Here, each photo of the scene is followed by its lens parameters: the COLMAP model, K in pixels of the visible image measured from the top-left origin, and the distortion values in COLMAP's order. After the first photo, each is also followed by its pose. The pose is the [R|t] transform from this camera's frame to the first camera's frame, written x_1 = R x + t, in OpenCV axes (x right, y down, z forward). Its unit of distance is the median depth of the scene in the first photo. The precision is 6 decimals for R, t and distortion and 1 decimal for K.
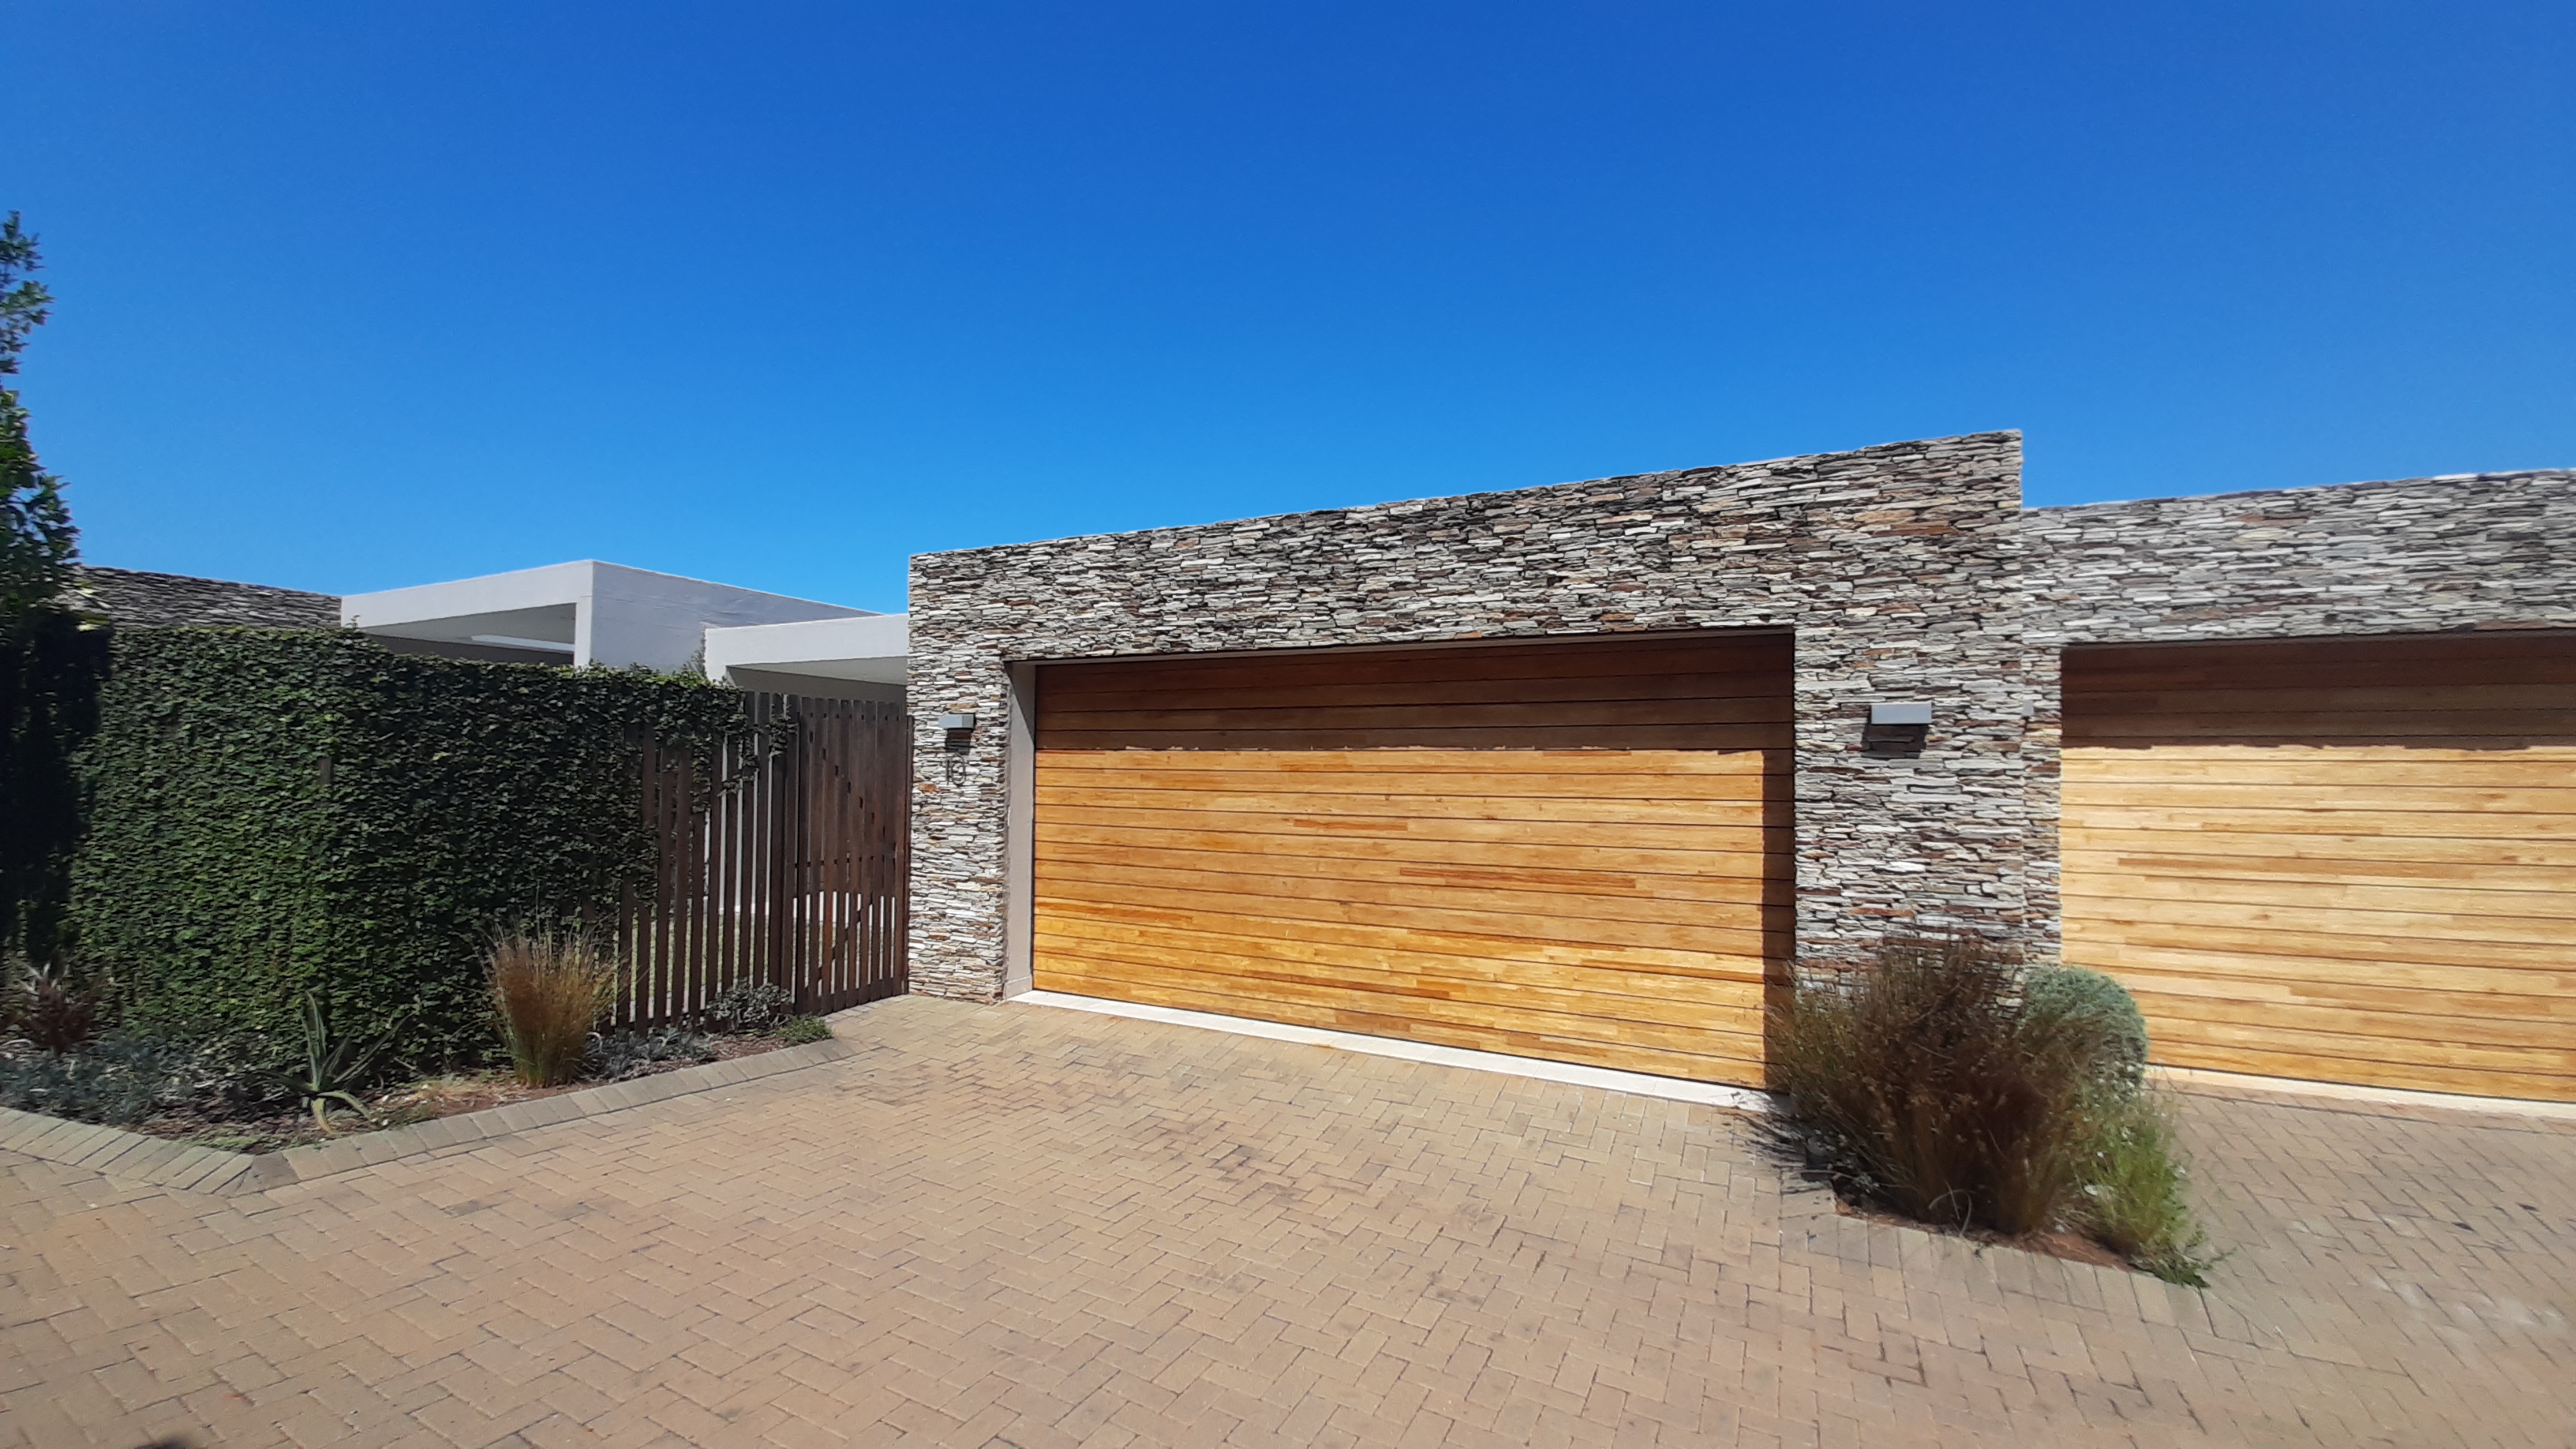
lens RADIAL K [[993.6, 0, 1297.6], [0, 993.6, 736.5], [0, 0, 1]] dist [0.023851, -0.019325]
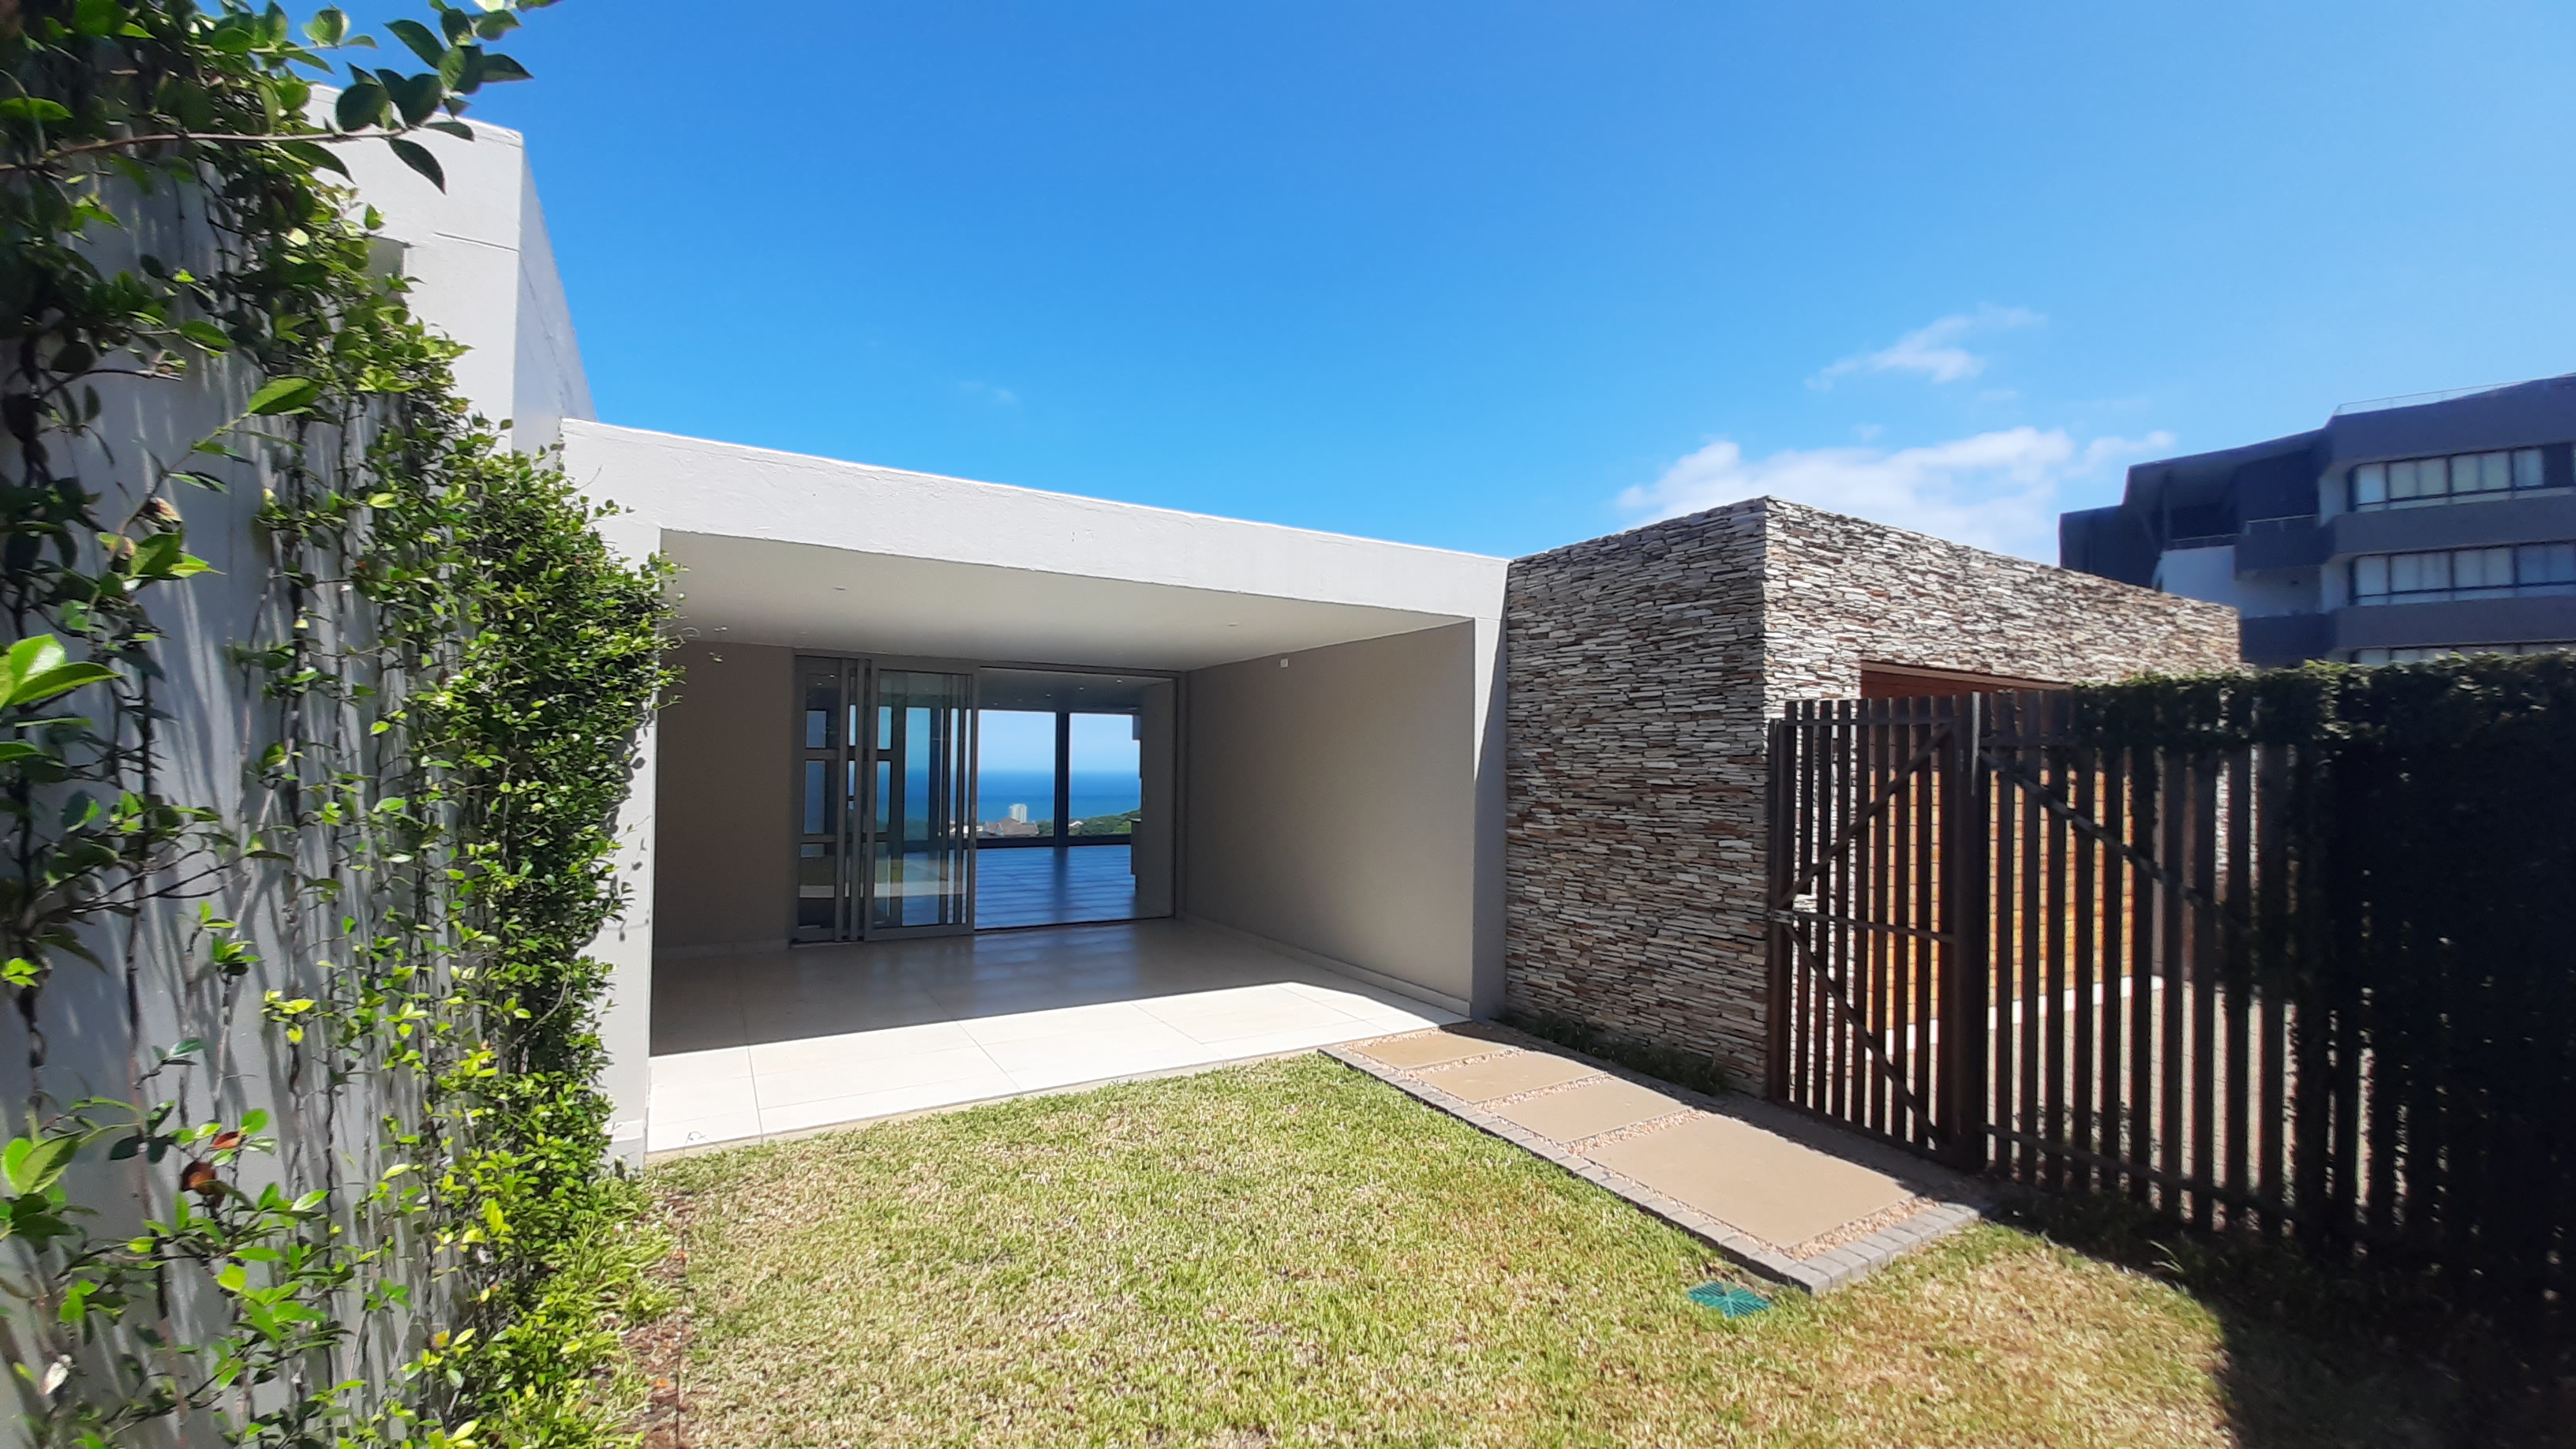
lens RADIAL K [[997.6, 0, 1290.9], [0, 997.6, 737.2], [0, 0, 1]] dist [0.006260, -0.010282]
pose [[0.552043, 0.016798, 0.833647, -2.616256], [-0.035615, 0.999360, 0.003448, 0.005917], [-0.833055, -0.031593, 0.552287, 1.957626]]
